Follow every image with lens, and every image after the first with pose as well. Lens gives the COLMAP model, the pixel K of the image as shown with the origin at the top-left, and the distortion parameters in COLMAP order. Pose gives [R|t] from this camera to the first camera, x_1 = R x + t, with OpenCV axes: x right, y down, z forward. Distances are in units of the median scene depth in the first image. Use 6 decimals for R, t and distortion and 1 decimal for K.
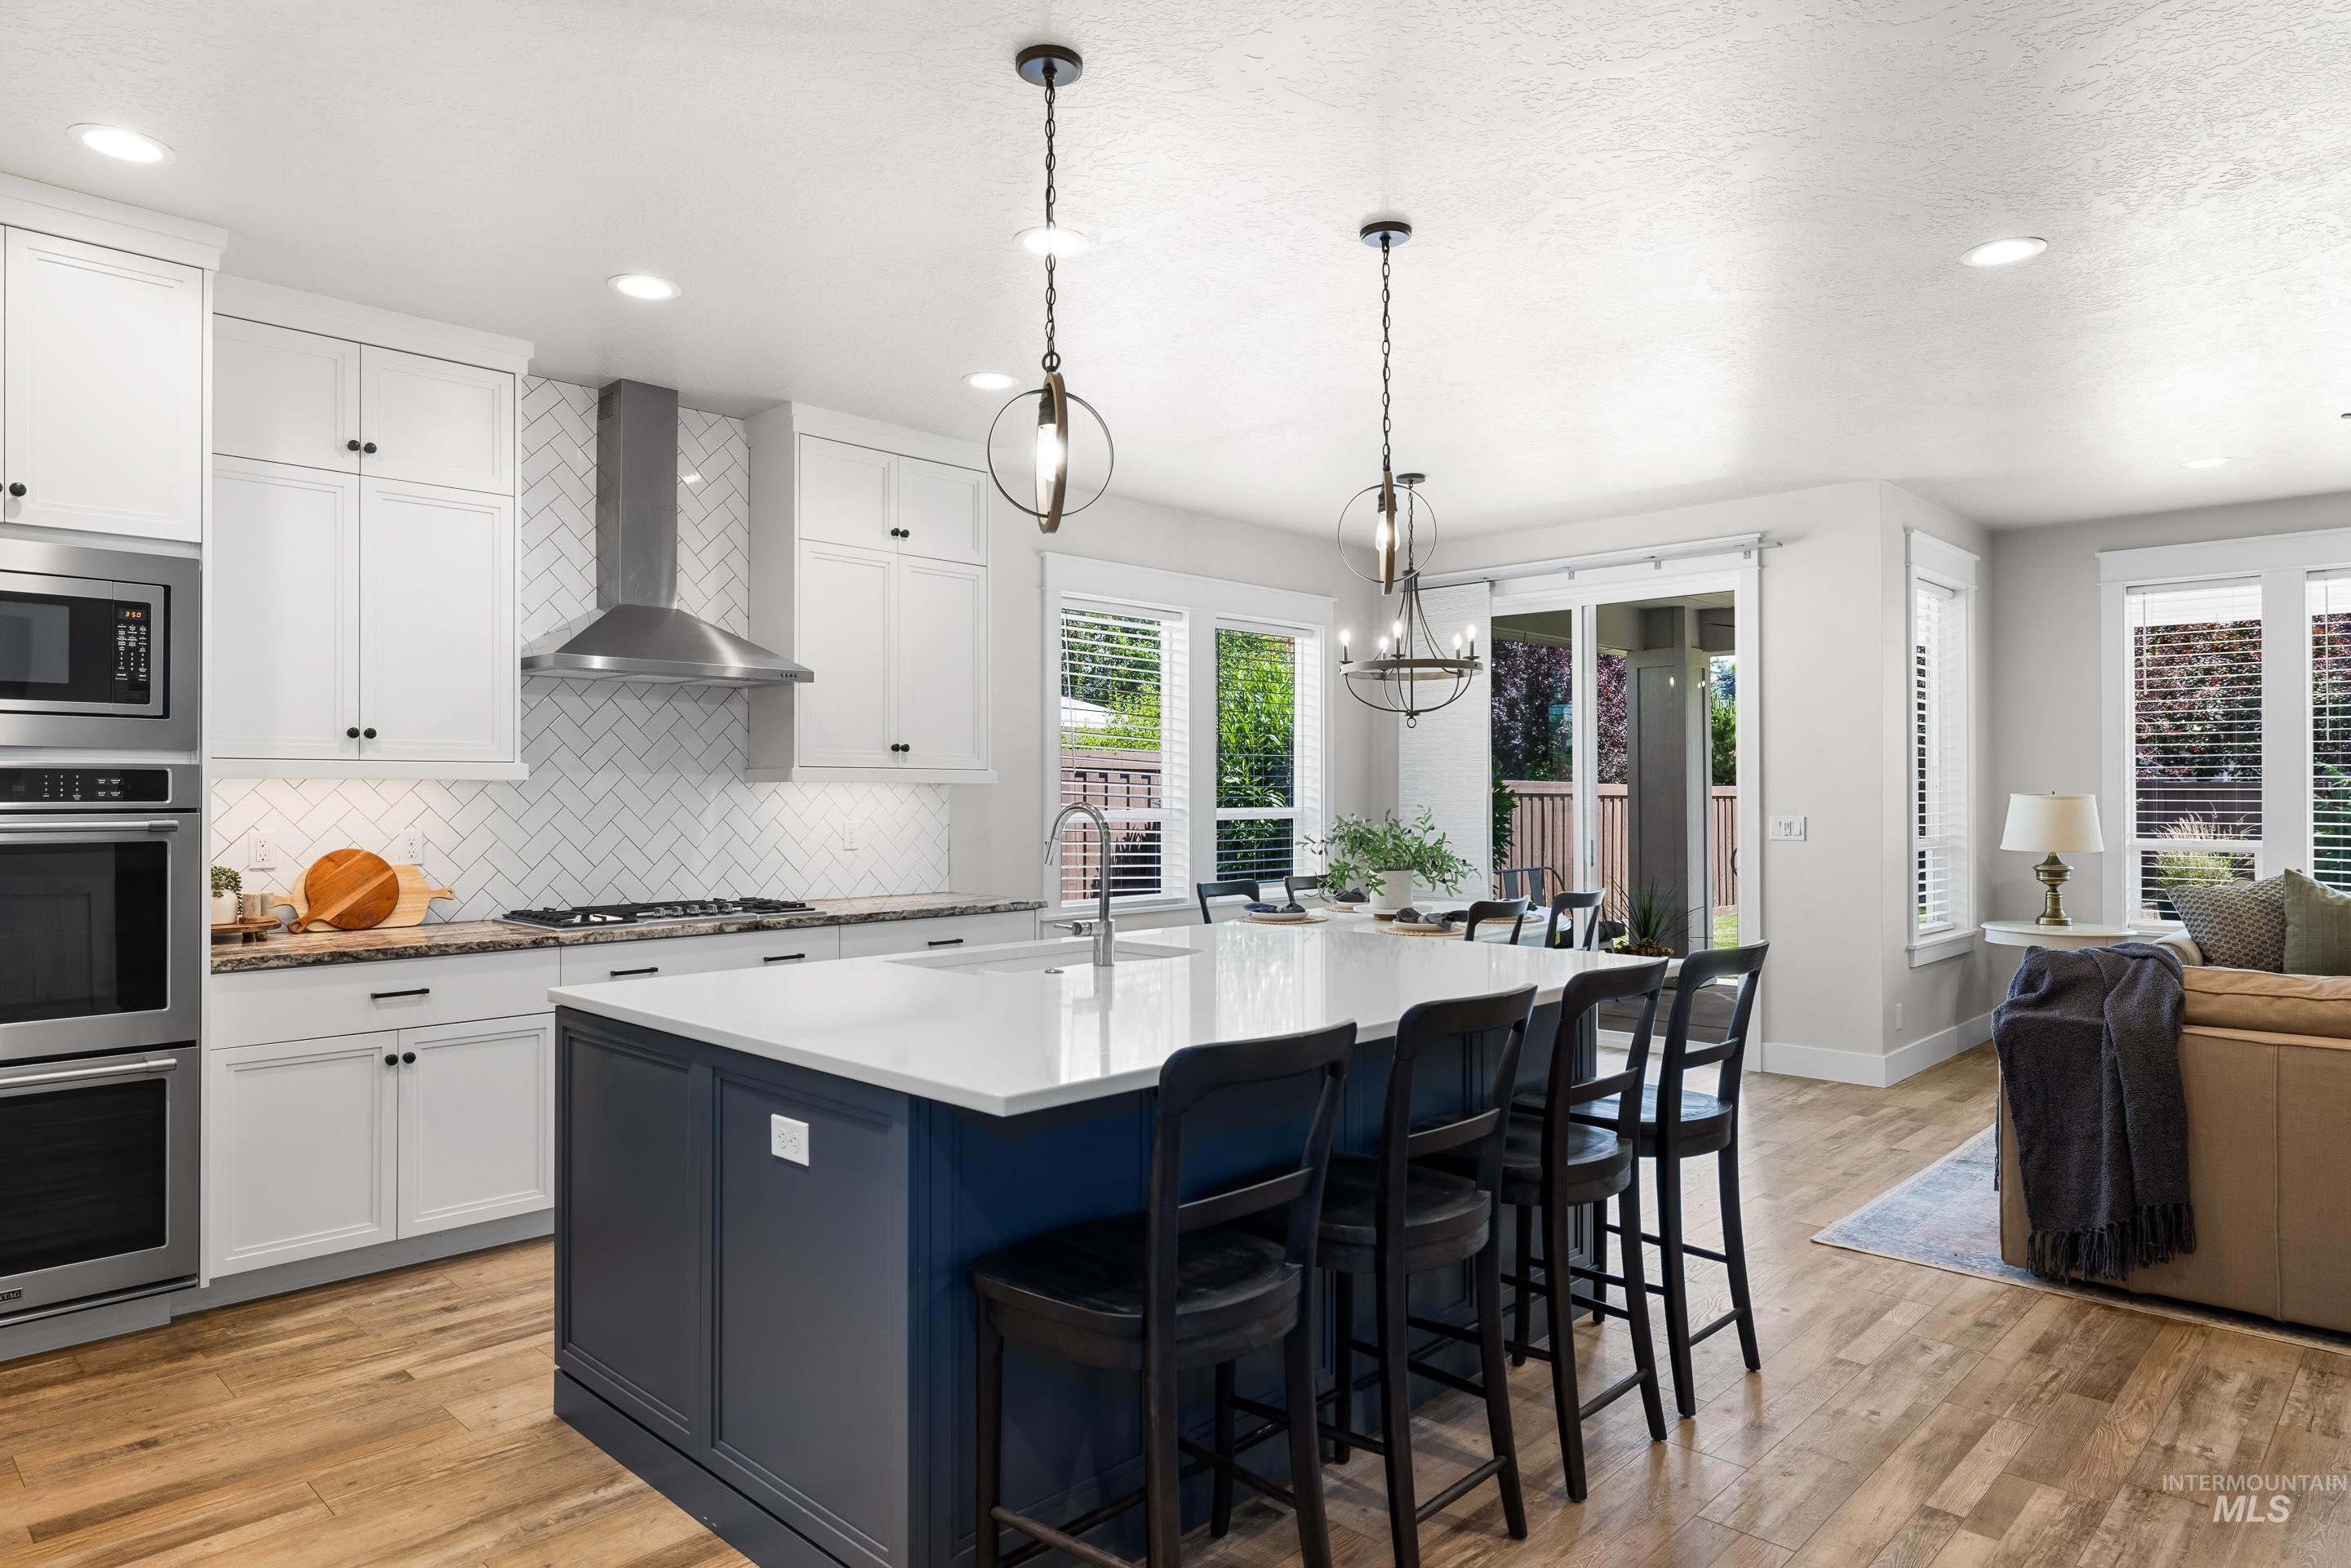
lens RADIAL K [[1414.2, 0, 1173.1], [0, 1414.2, 775.3], [0, 0, 1]] dist [0.005314, 0.001219]
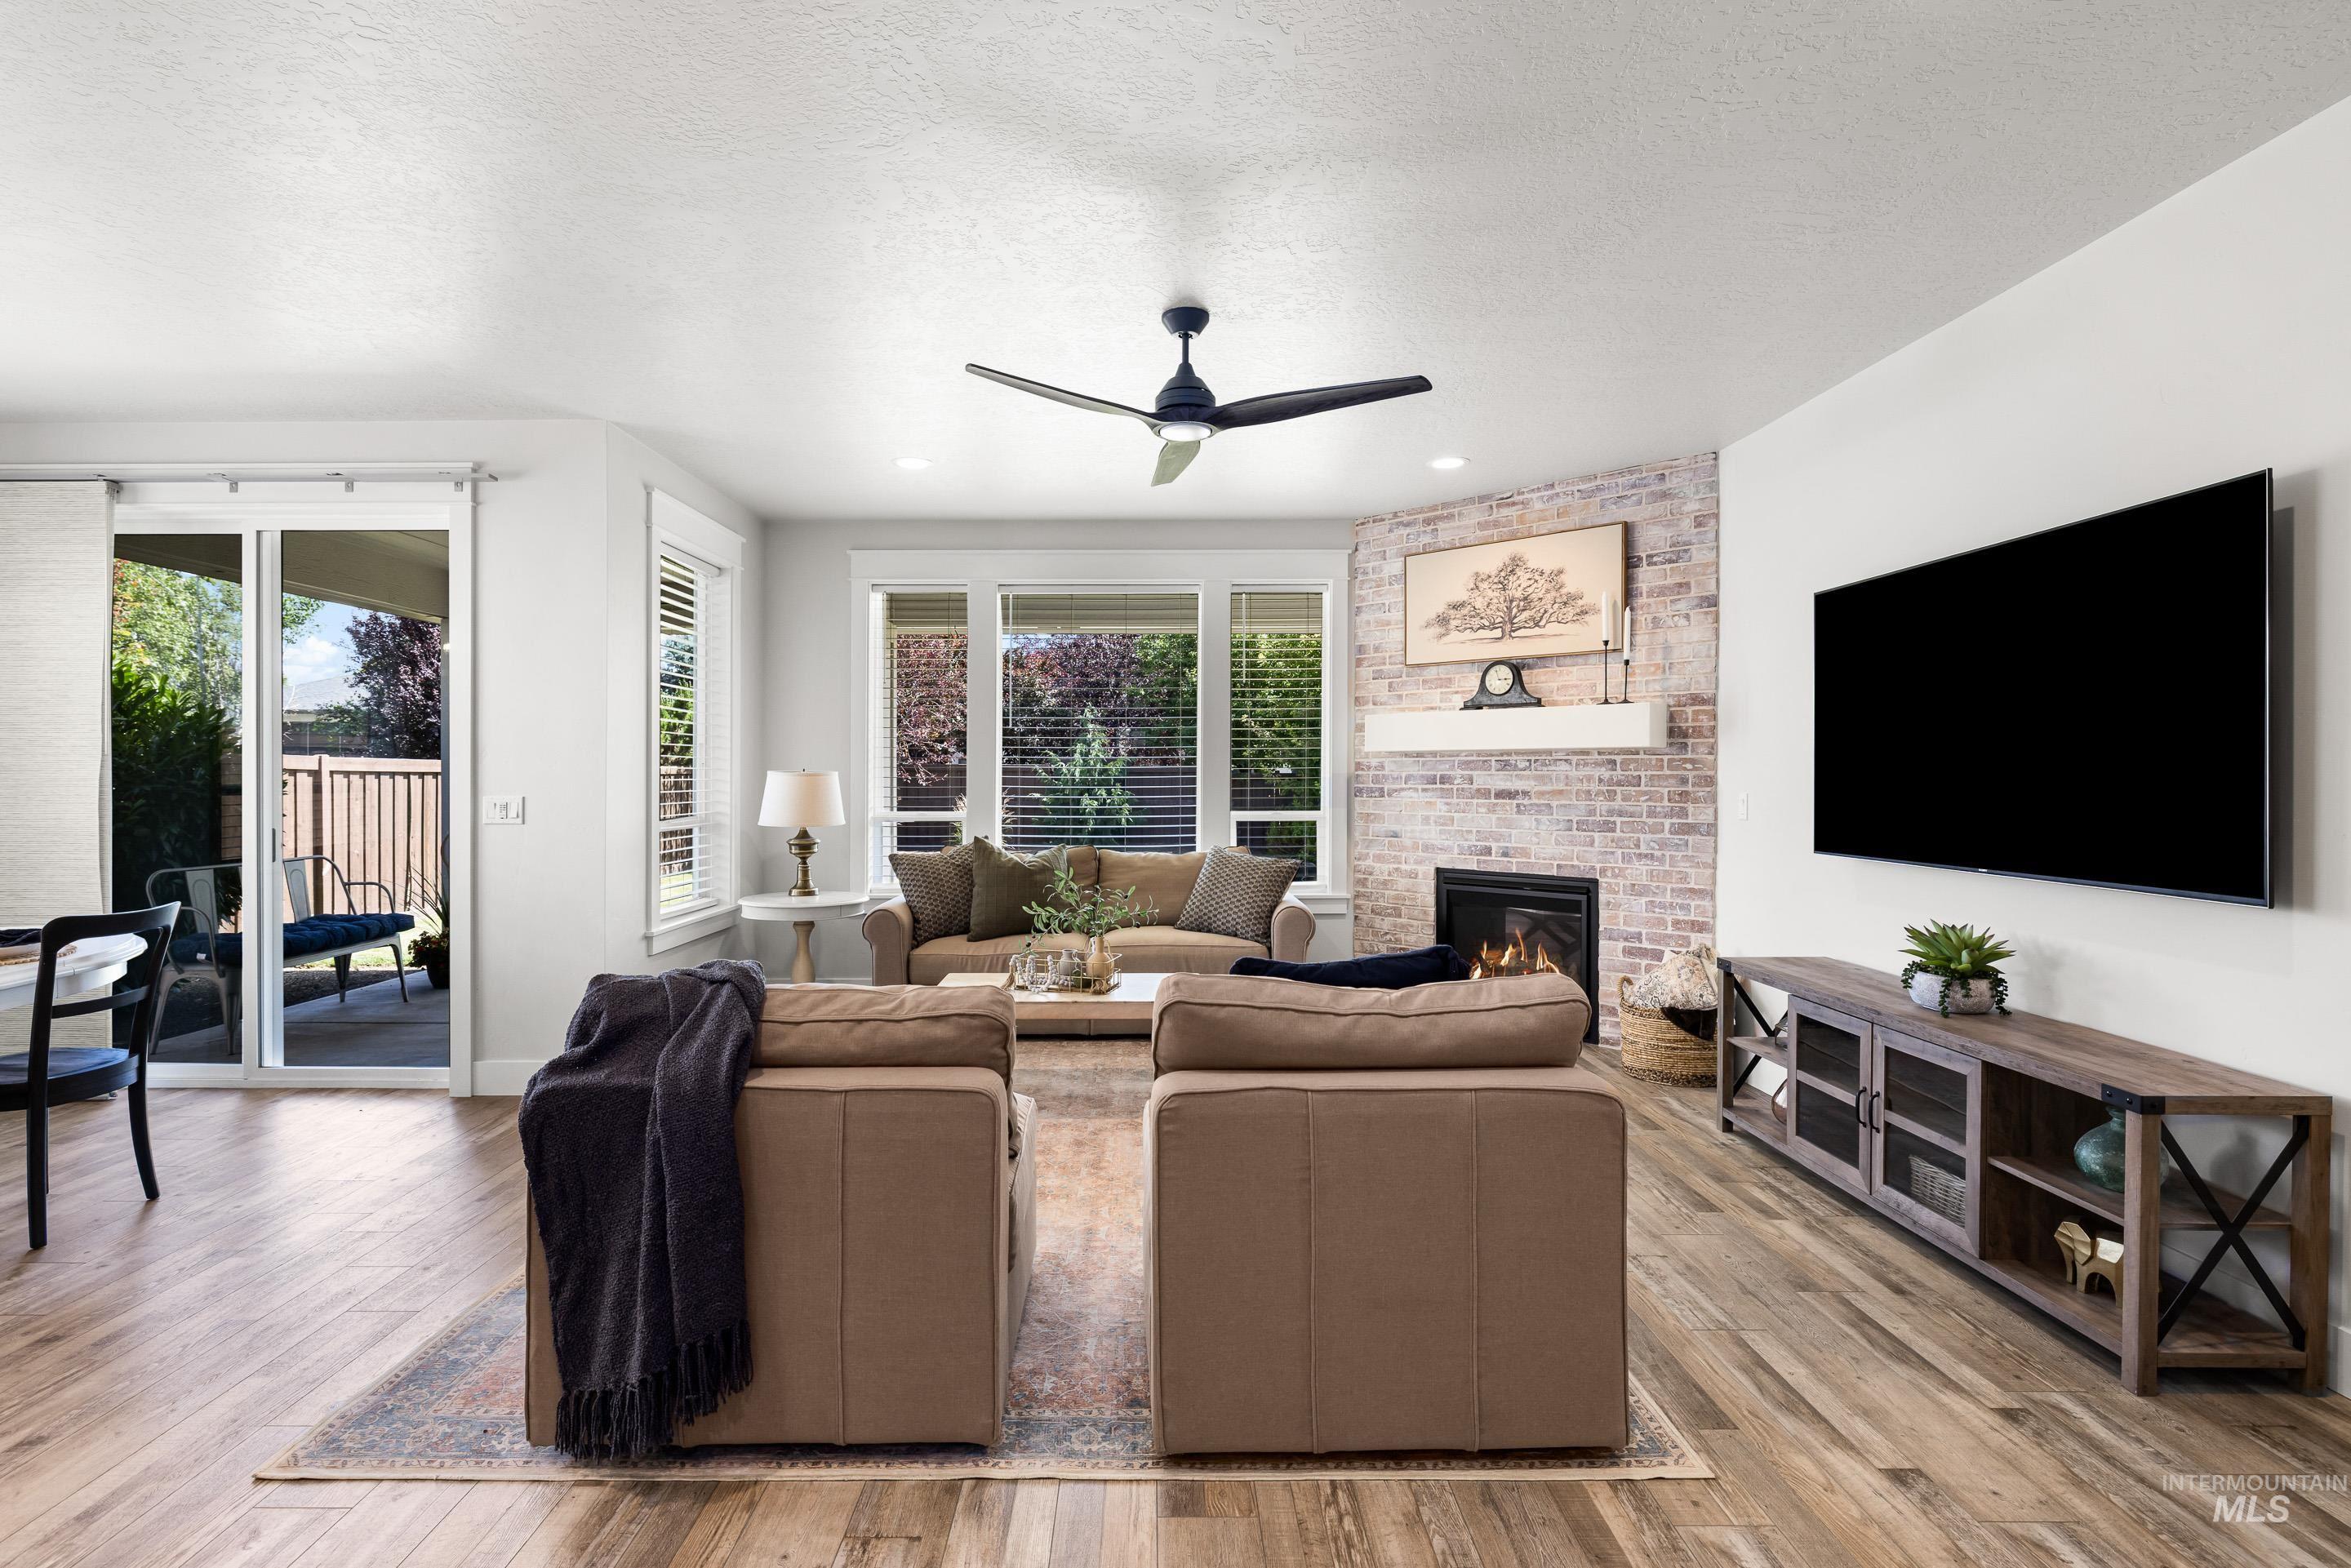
lens RADIAL K [[1121.7, 0, 1169.2], [0, 1121.7, 771.7], [0, 0, 1]] dist [-0.011813, 0.000603]
pose [[0.715596, 0.001146, 0.698513, 0.251058], [-0.009206, 0.999927, 0.007791, 0.005109], [-0.698453, -0.012006, 0.715555, 0.232536]]
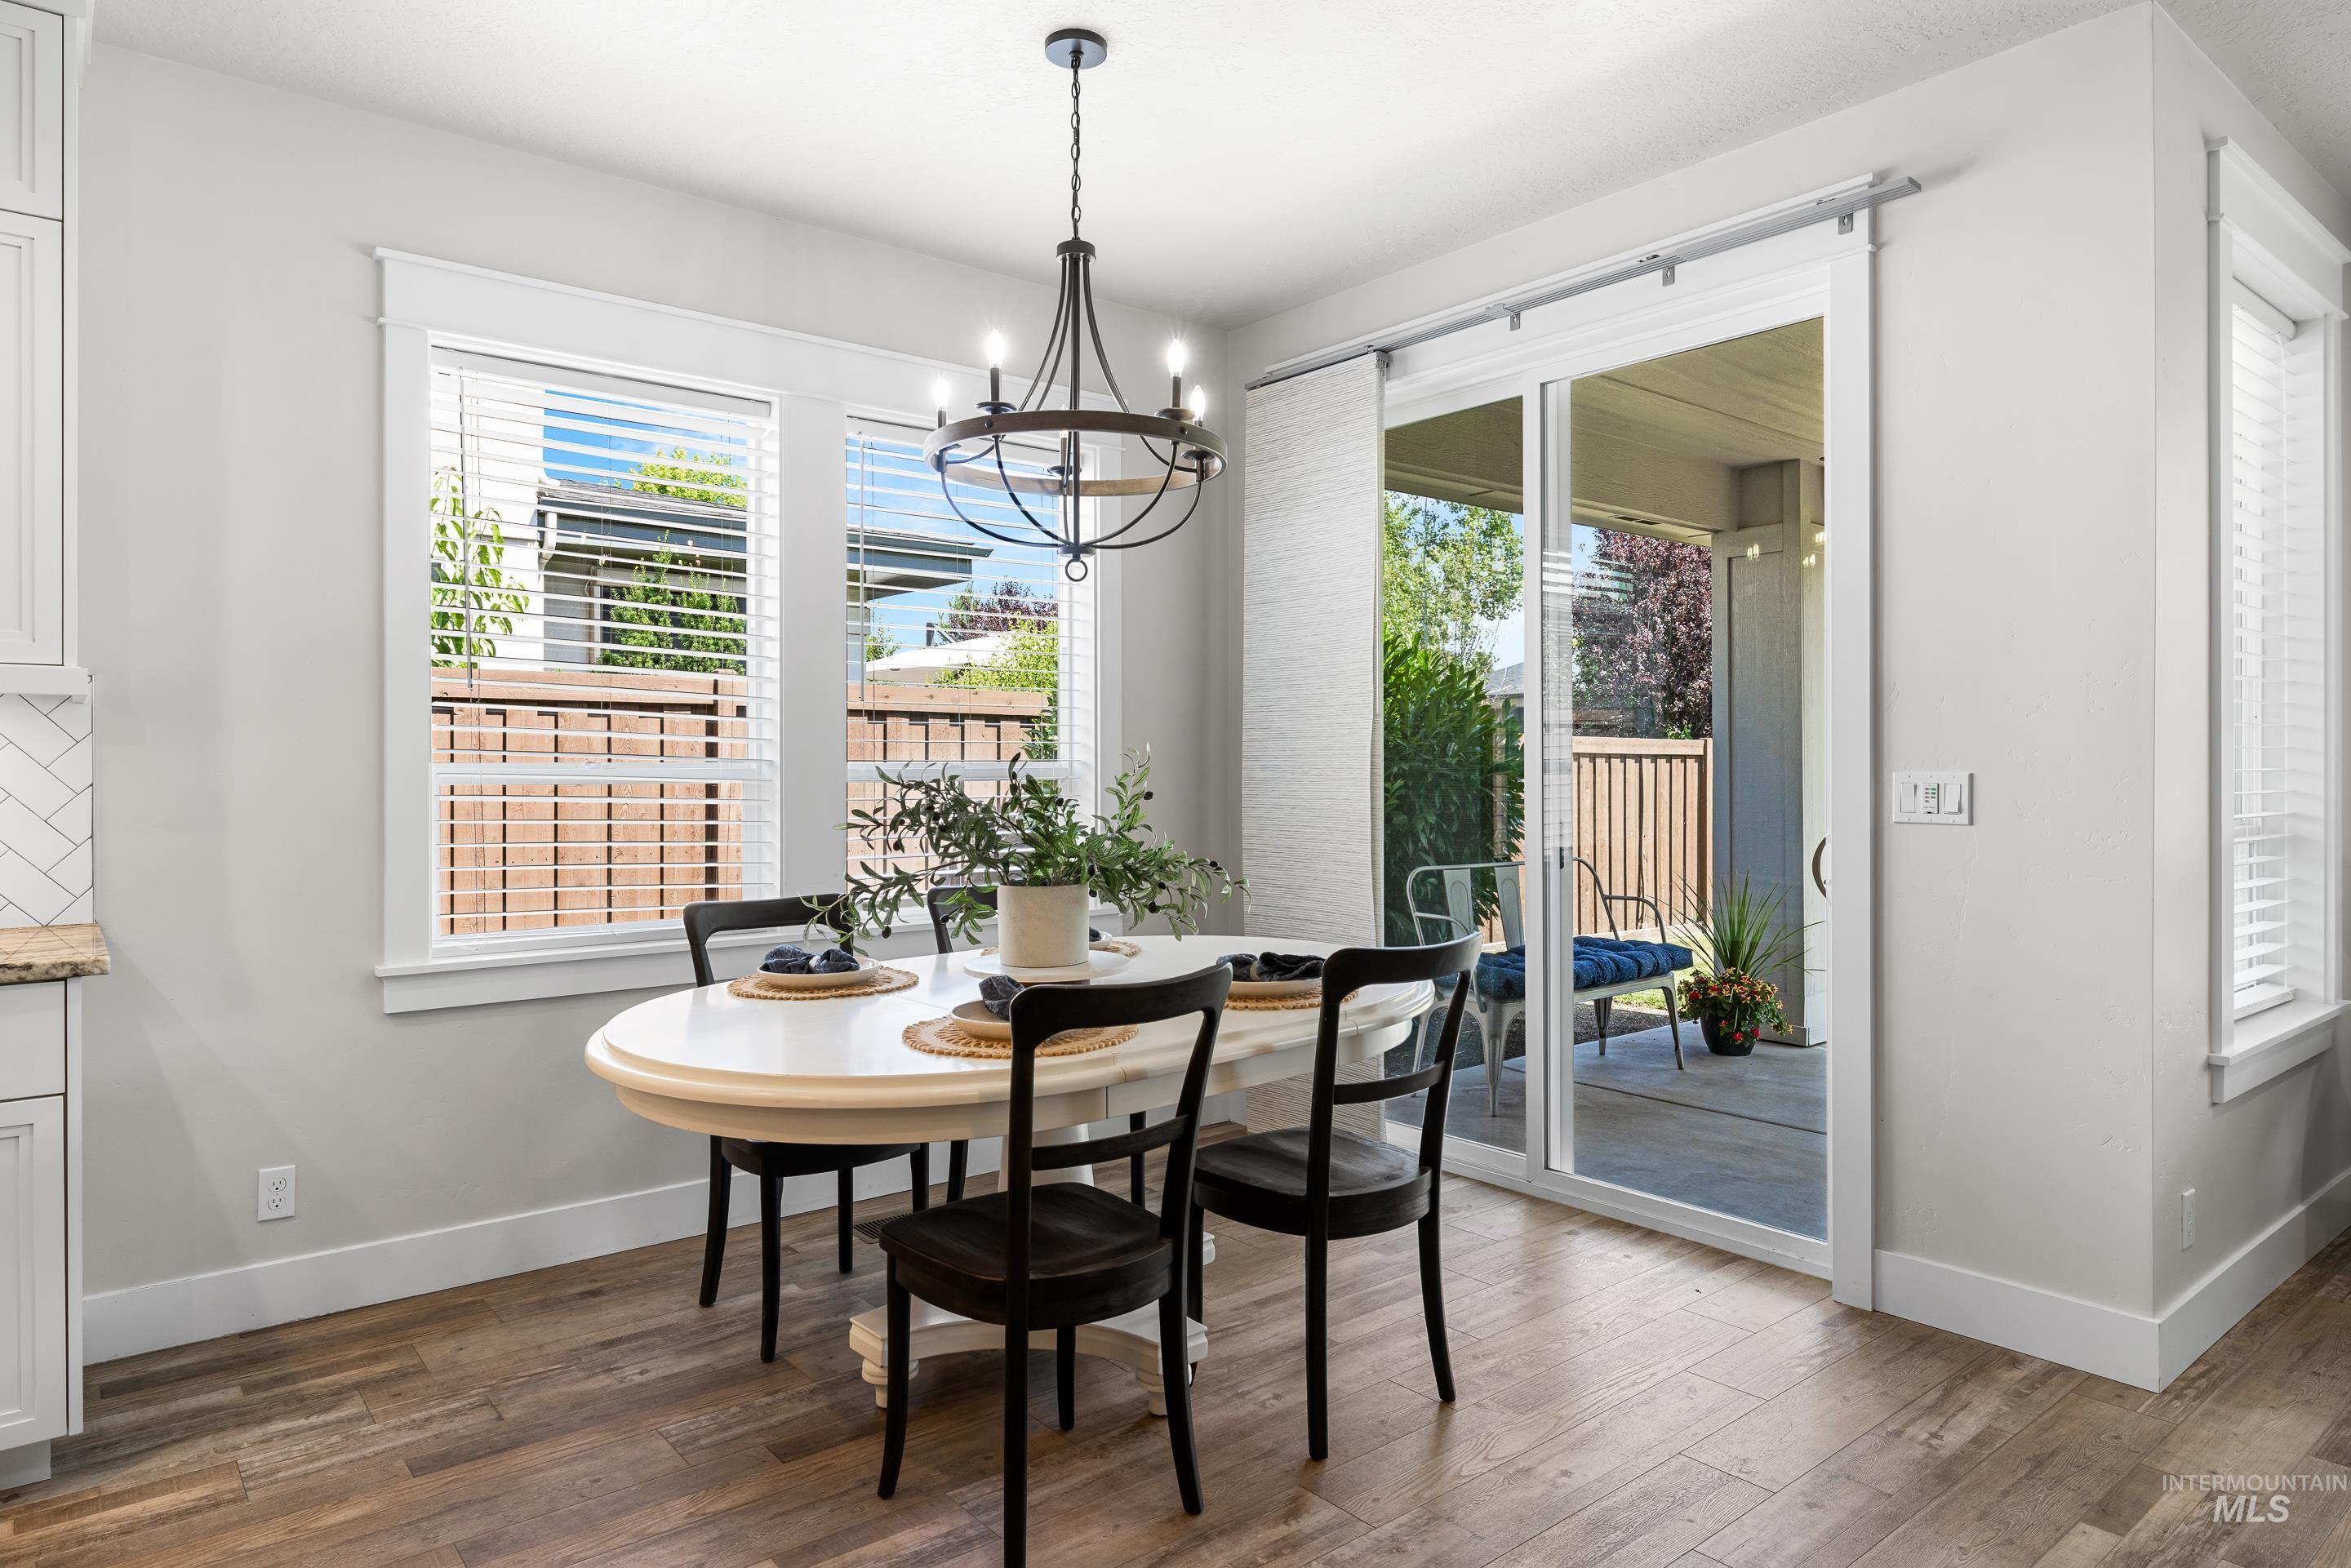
lens RADIAL K [[1414.2, 0, 1183.6], [0, 1414.2, 754.4], [0, 0, 1]] dist [0.005314, 0.001219]
pose [[0.994159, -0.001507, -0.107919, 0.241303], [0.002140, 0.999981, 0.005756, 0.020026], [0.107908, -0.005953, 0.994143, 0.514027]]
